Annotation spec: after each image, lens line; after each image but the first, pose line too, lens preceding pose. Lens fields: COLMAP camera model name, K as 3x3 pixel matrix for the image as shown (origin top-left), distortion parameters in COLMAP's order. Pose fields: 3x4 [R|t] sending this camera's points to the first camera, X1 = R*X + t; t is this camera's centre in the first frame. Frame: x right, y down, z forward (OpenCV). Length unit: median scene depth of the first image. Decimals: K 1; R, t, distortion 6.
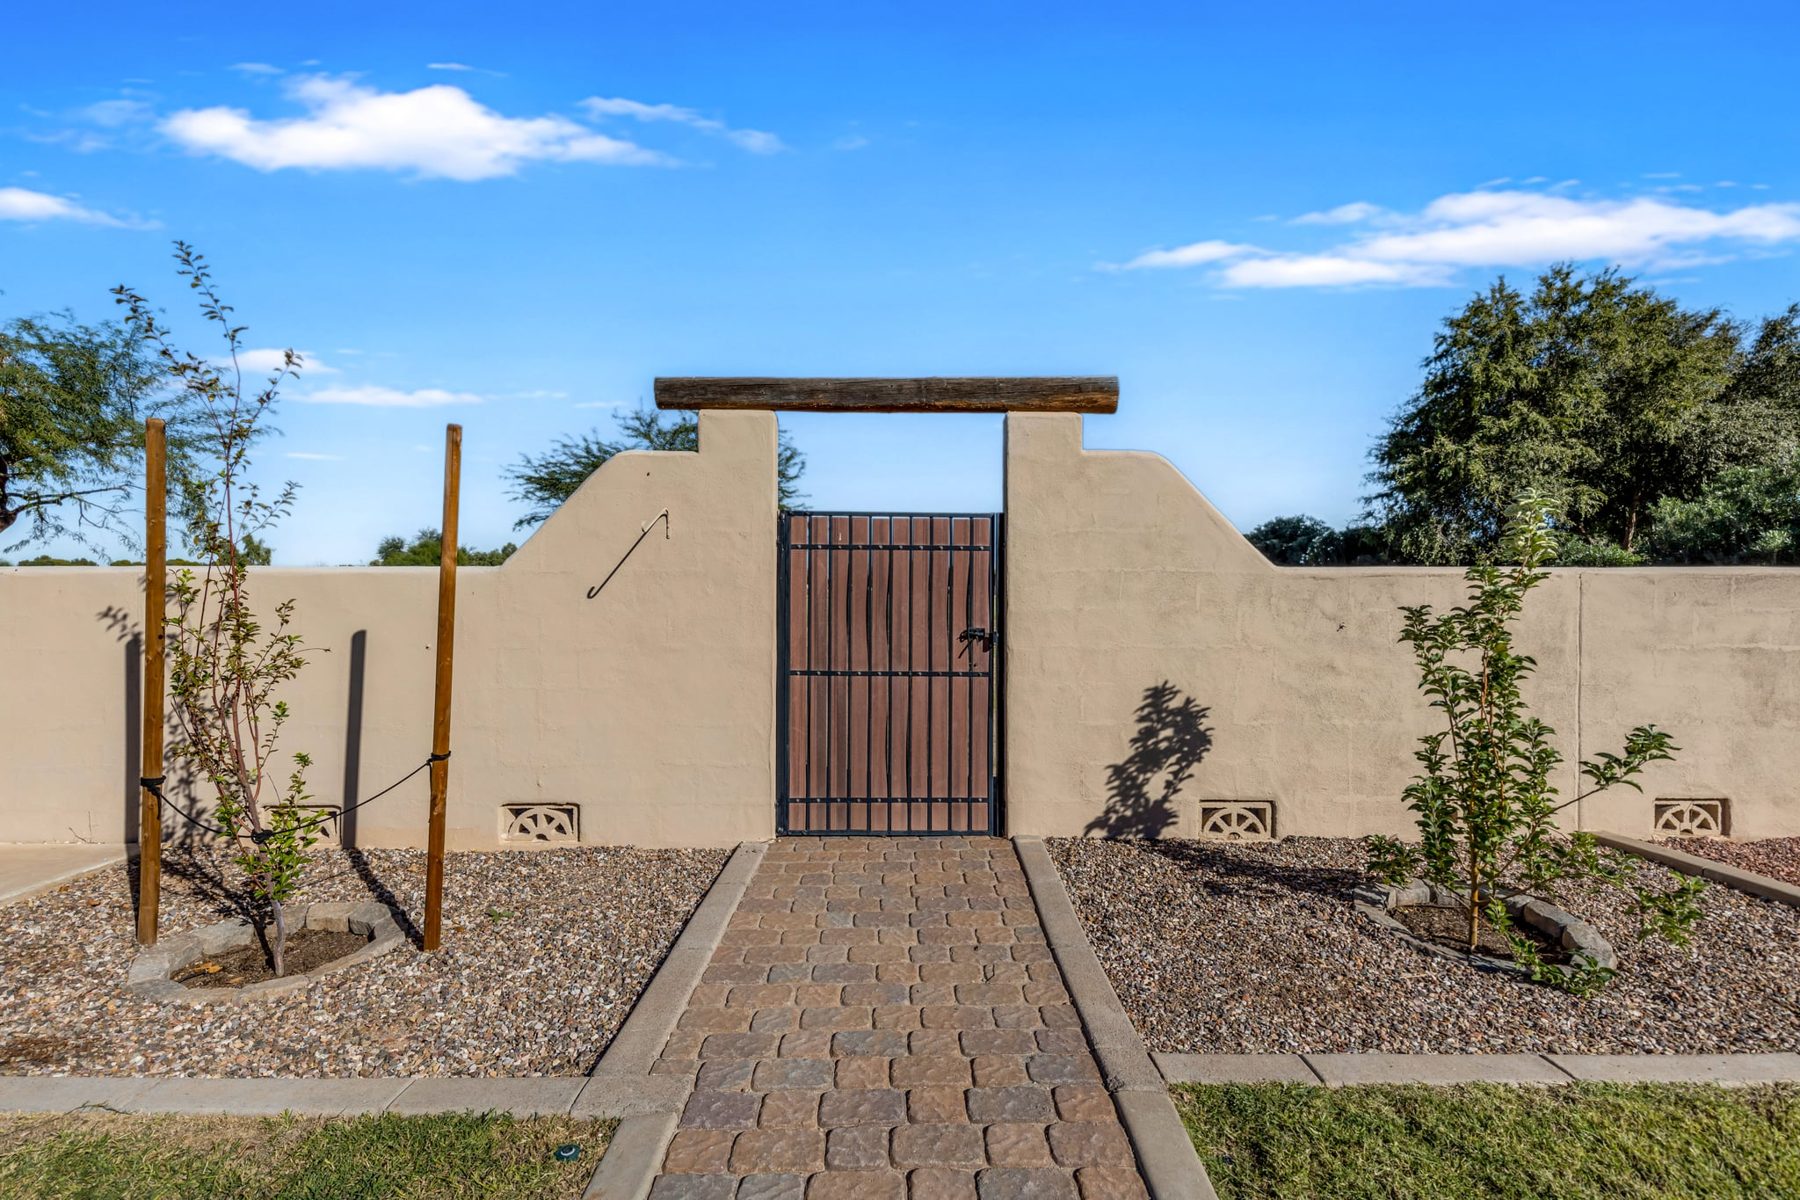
lens RADIAL K [[826.0, 0, 890.5], [0, 826.0, 590.3], [0, 0, 1]] dist [0.001986, 0.000157]
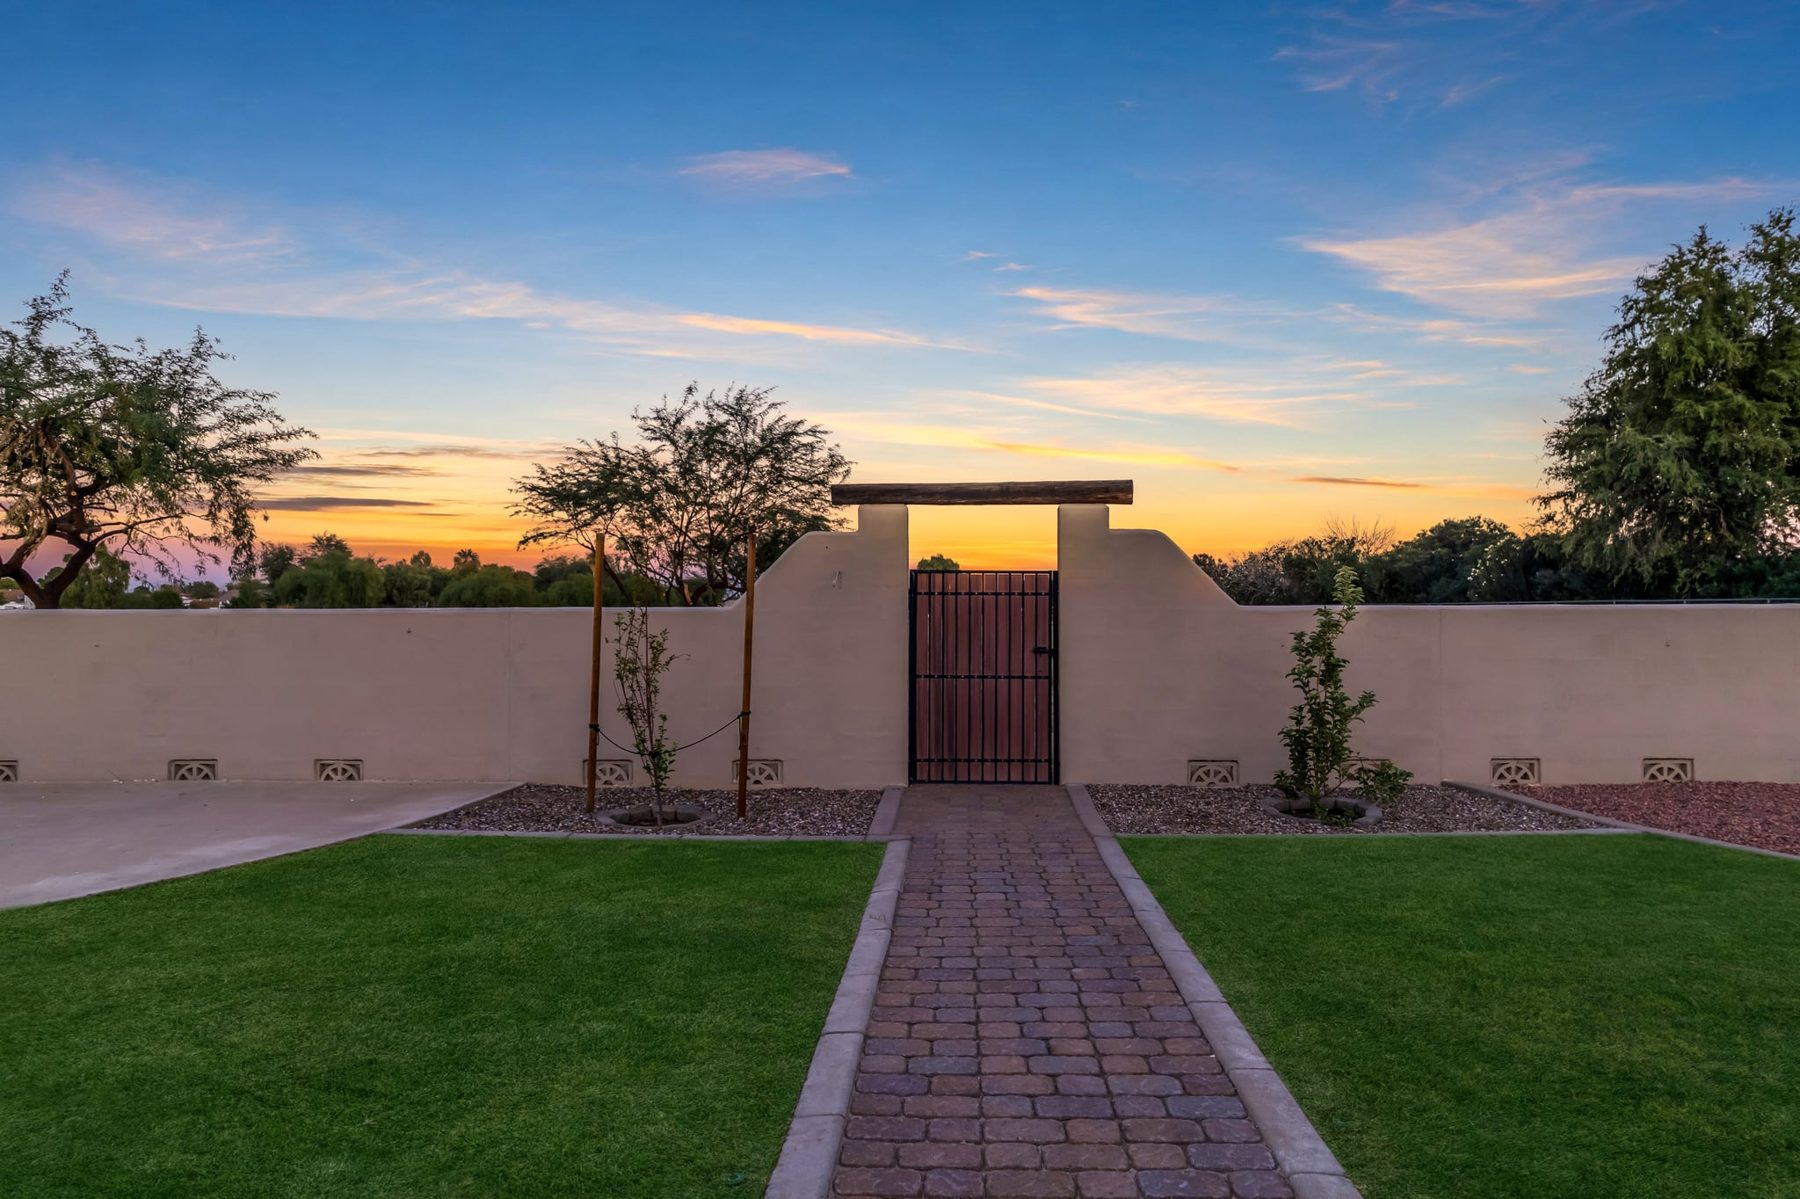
lens RADIAL K [[969.3, 0, 900.0], [0, 969.3, 599.5], [0, 0, 1]] dist [0.003458, 0.000560]
pose [[0.998553, -0.004181, -0.053607, -0.056731], [0.003255, 0.999844, -0.017341, -0.011449], [0.053671, 0.017141, 0.998412, -0.795633]]
